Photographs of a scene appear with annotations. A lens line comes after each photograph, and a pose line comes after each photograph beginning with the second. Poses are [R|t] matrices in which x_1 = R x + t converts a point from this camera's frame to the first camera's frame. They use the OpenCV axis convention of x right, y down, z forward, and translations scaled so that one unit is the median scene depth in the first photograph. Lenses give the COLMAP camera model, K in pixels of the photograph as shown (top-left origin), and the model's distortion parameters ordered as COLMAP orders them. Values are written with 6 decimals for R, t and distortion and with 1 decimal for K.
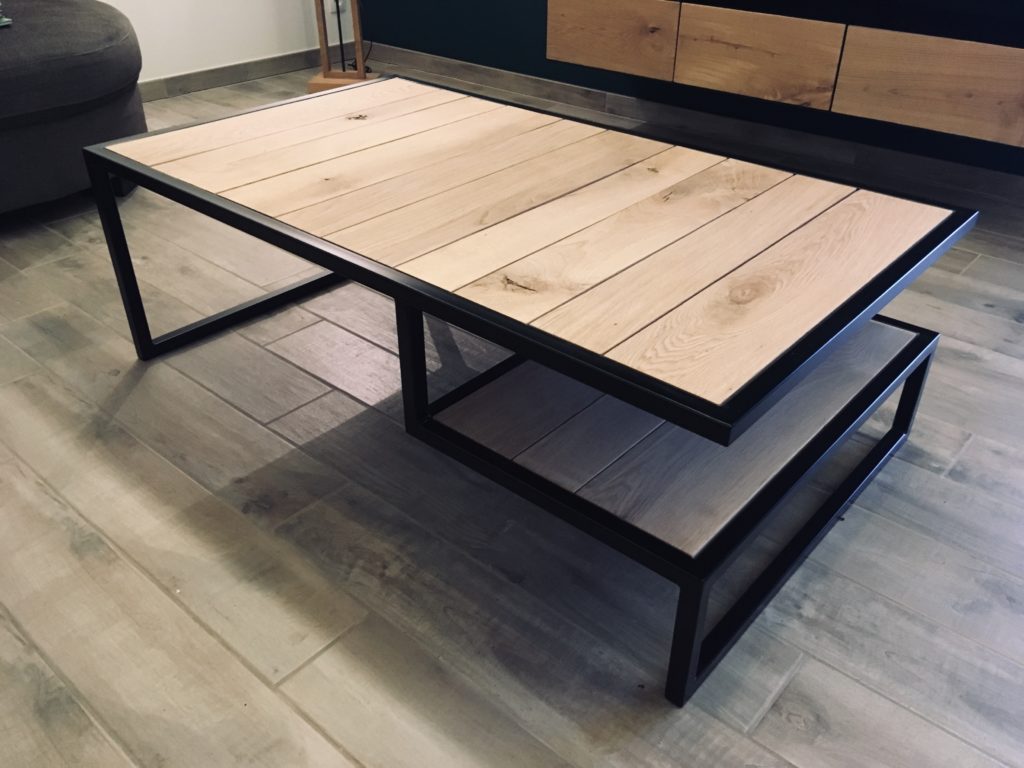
lens RADIAL K [[861.2, 0, 511.7], [0, 861.2, 383.3], [0, 0, 1]] dist [0.094377, -0.135720]
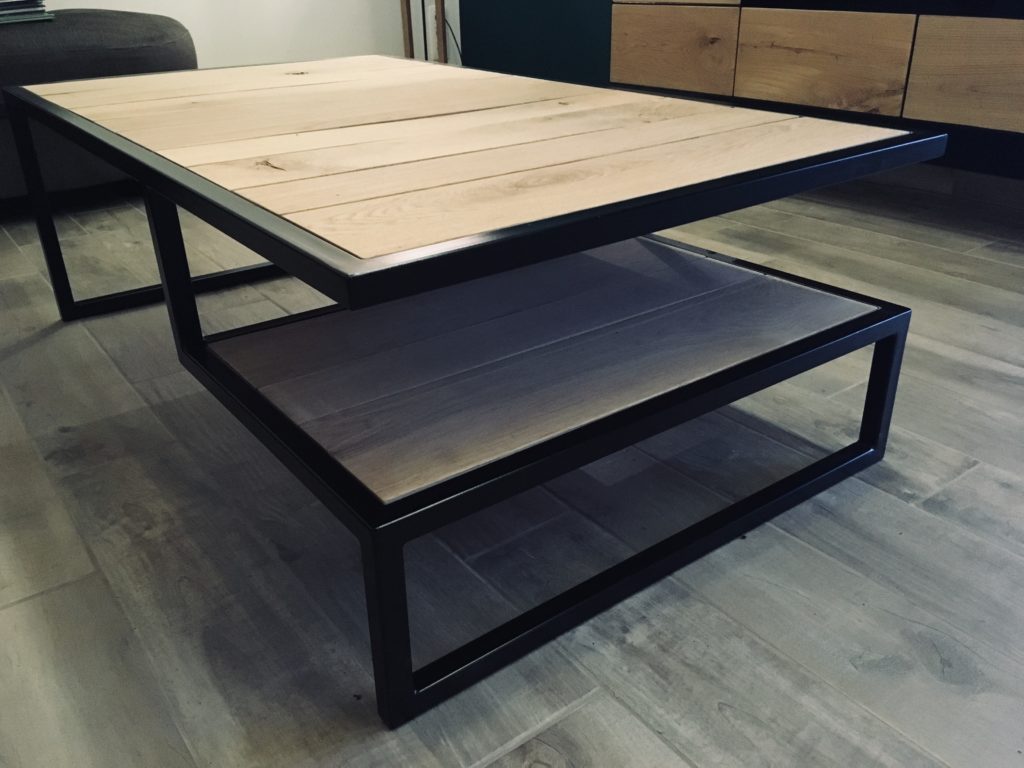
lens RADIAL K [[861.2, 0, 514.4], [0, 861.2, 385.5], [0, 0, 1]] dist [0.094377, -0.135720]
pose [[0.976860, 0.071363, -0.201623, 0.302813], [-0.093014, 0.990628, -0.100023, 0.110311], [0.192595, 0.116462, 0.974343, 0.205561]]
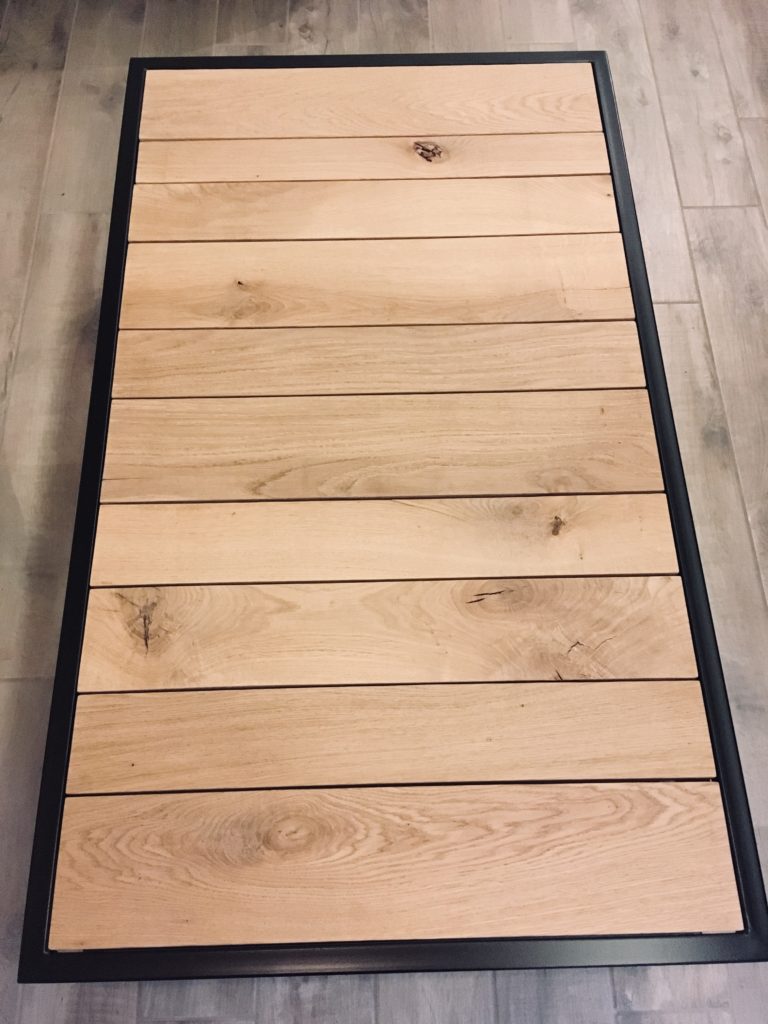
lens RADIAL K [[861.2, 0, 385.5], [0, 861.2, 511.9], [0, 0, 1]] dist [0.094377, -0.135720]
pose [[0.675772, 0.671667, -0.303636, 0.274528], [-0.397660, 0.679042, 0.617064, -0.633001], [0.620643, -0.296251, 0.725973, 0.394992]]
